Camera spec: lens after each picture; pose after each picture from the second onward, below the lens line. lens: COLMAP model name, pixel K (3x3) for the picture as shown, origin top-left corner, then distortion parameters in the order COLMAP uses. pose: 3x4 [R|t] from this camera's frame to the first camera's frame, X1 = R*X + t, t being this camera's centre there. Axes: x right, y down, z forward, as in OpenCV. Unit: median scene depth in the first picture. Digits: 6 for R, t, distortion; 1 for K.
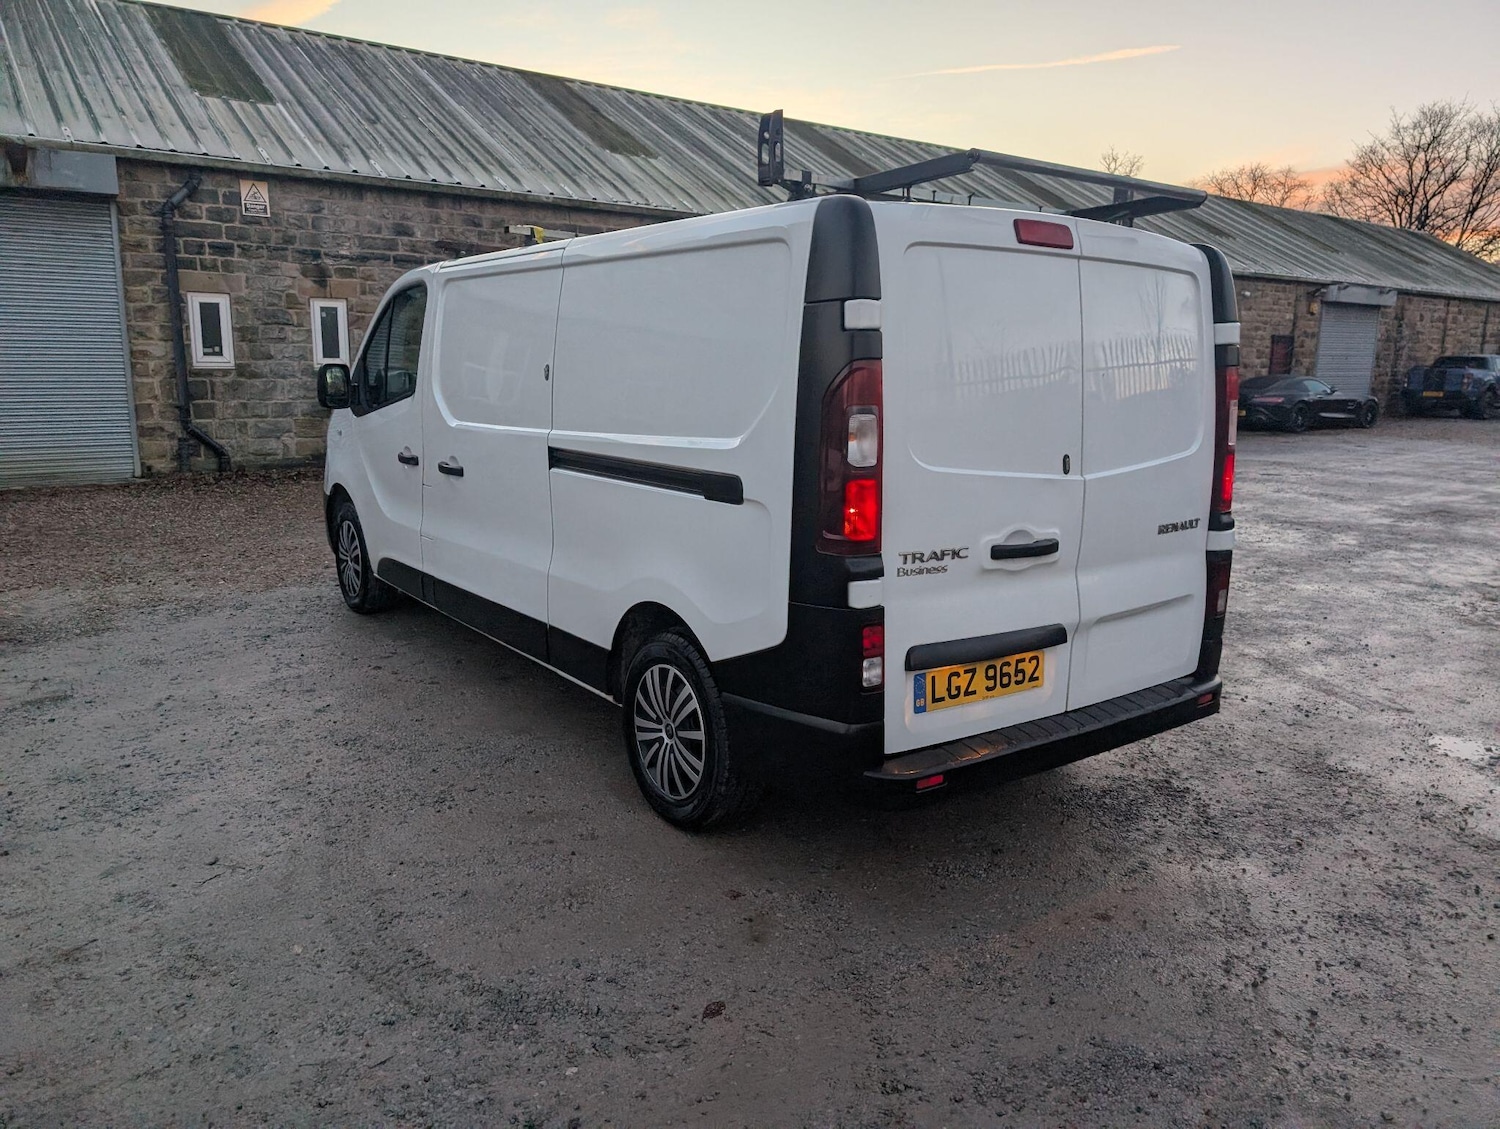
lens RADIAL K [[1083.0, 0, 768.8], [0, 1083.0, 564.9], [0, 0, 1]] dist [-0.006856, 0.025564]
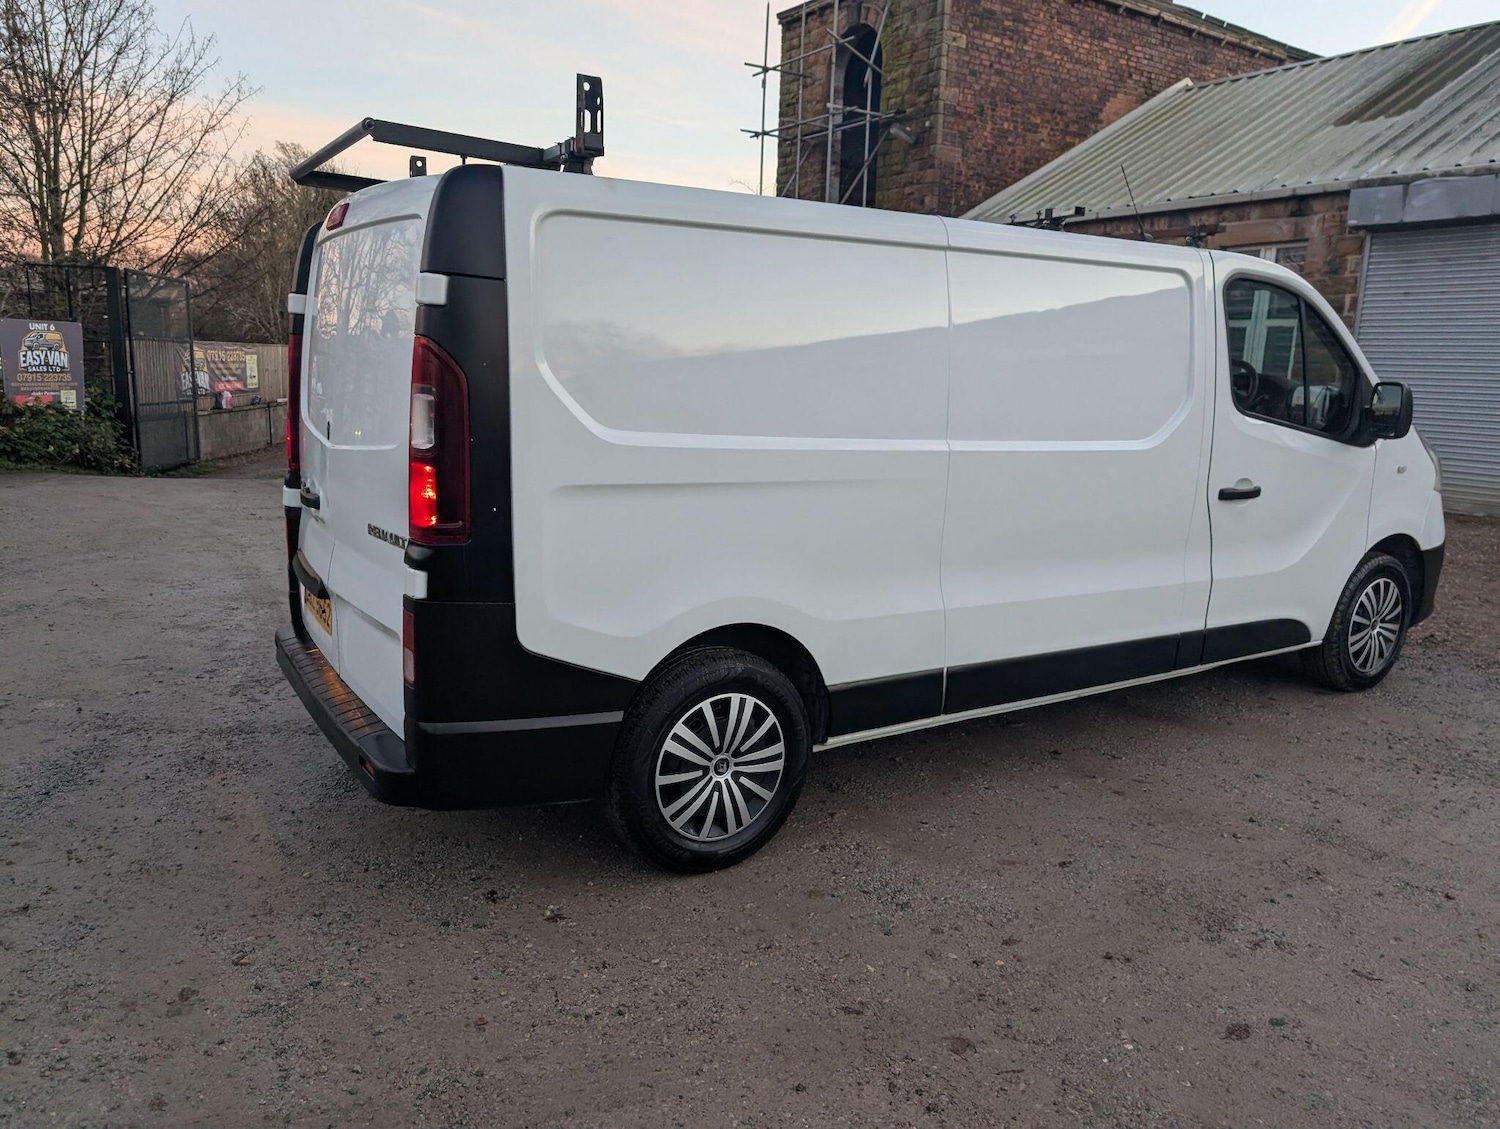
lens RADIAL K [[1080.9, 0, 740.5], [0, 1080.9, 550.5], [0, 0, 1]] dist [0.017146, -0.006121]
pose [[-0.081897, 0.159551, -0.983787, 0.306853], [-0.214345, 0.961184, 0.173729, -0.058946], [0.973319, 0.225098, -0.044519, 0.345972]]
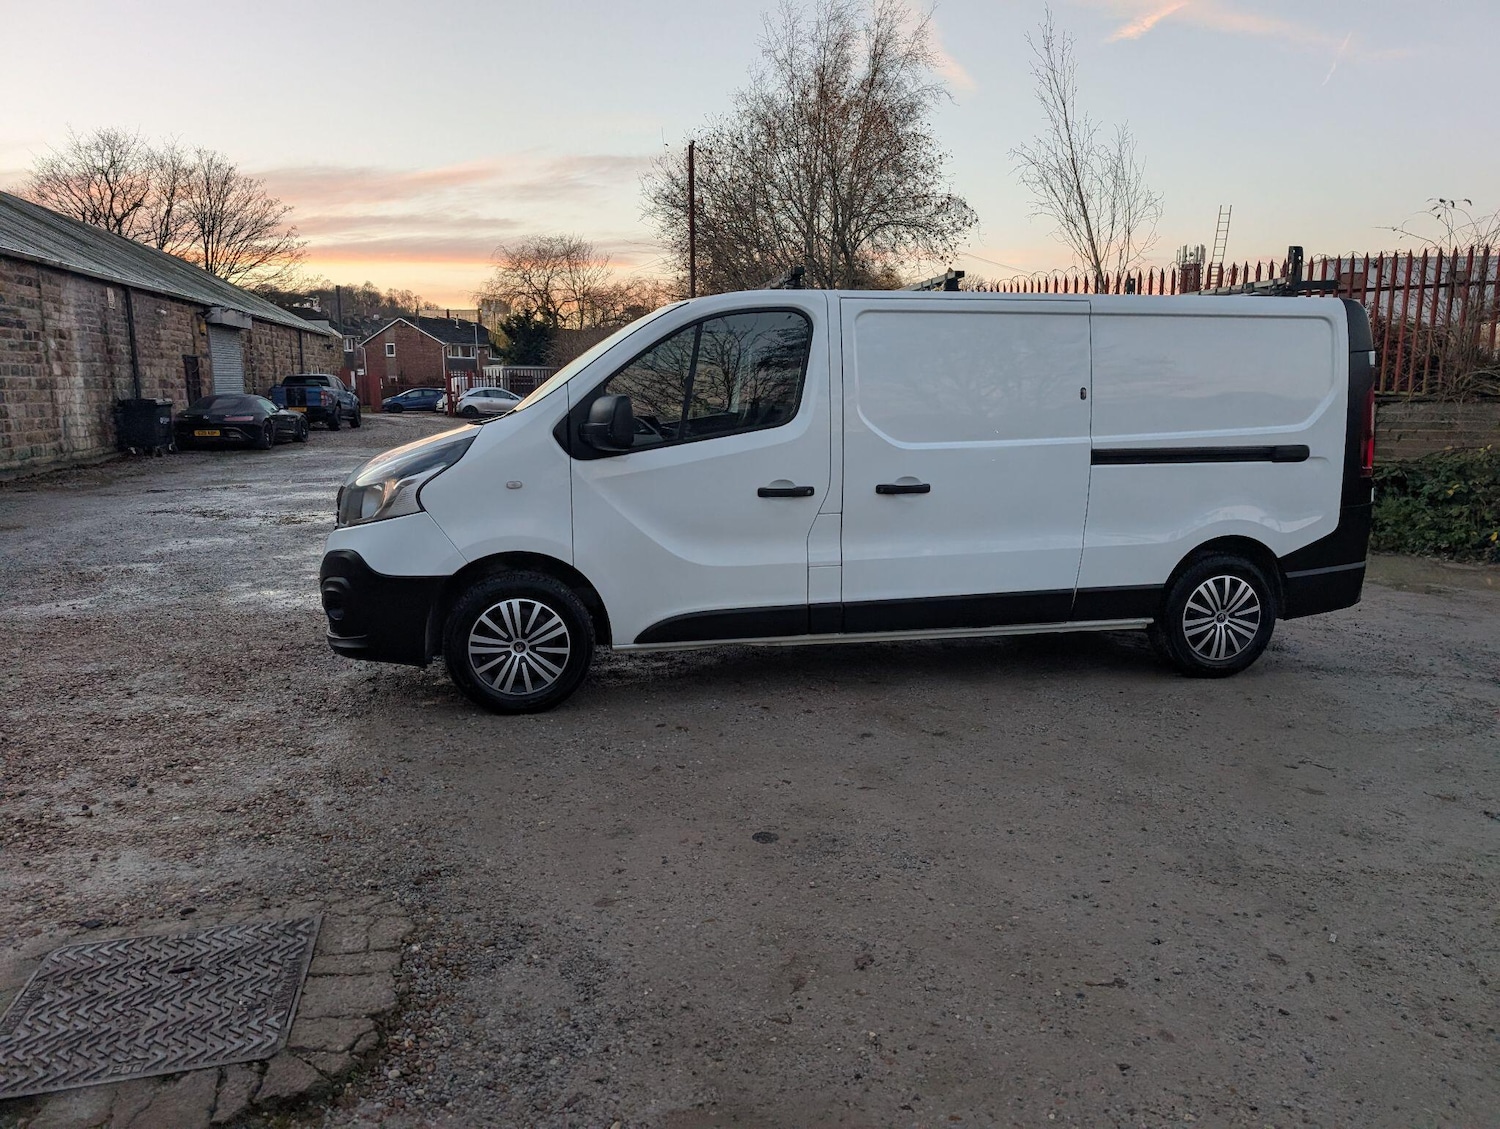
lens RADIAL K [[1074.8, 0, 763.5], [0, 1074.8, 566.4], [0, 0, 1]] dist [0.015431, -0.004943]
pose [[0.421760, -0.163752, 0.891798, -0.462743], [0.176350, 0.979589, 0.096470, -0.049573], [-0.889392, 0.116581, 0.442029, 0.234115]]
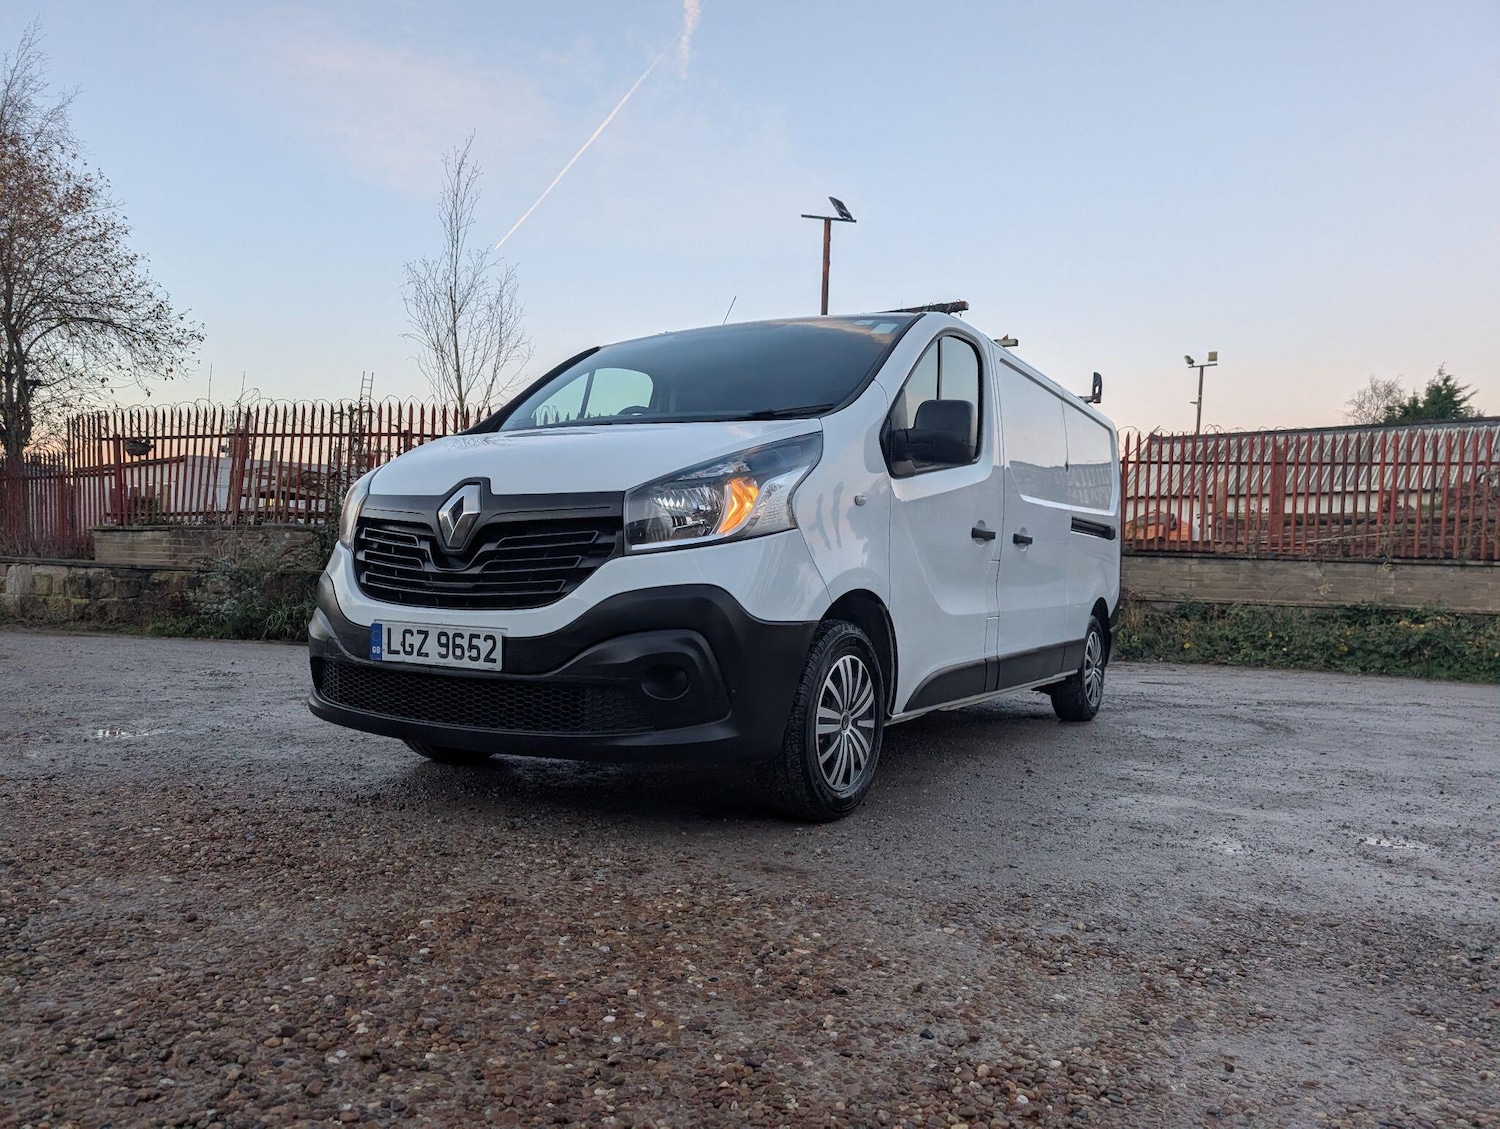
lens RADIAL K [[1077.7, 0, 747.5], [0, 1077.7, 585.8], [0, 0, 1]] dist [0.008863, 0.005213]
pose [[-0.389716, -0.038455, 0.920132, -0.411995], [0.131999, 0.986479, 0.097135, -0.064545], [-0.911426, 0.159311, -0.379370, 0.585023]]
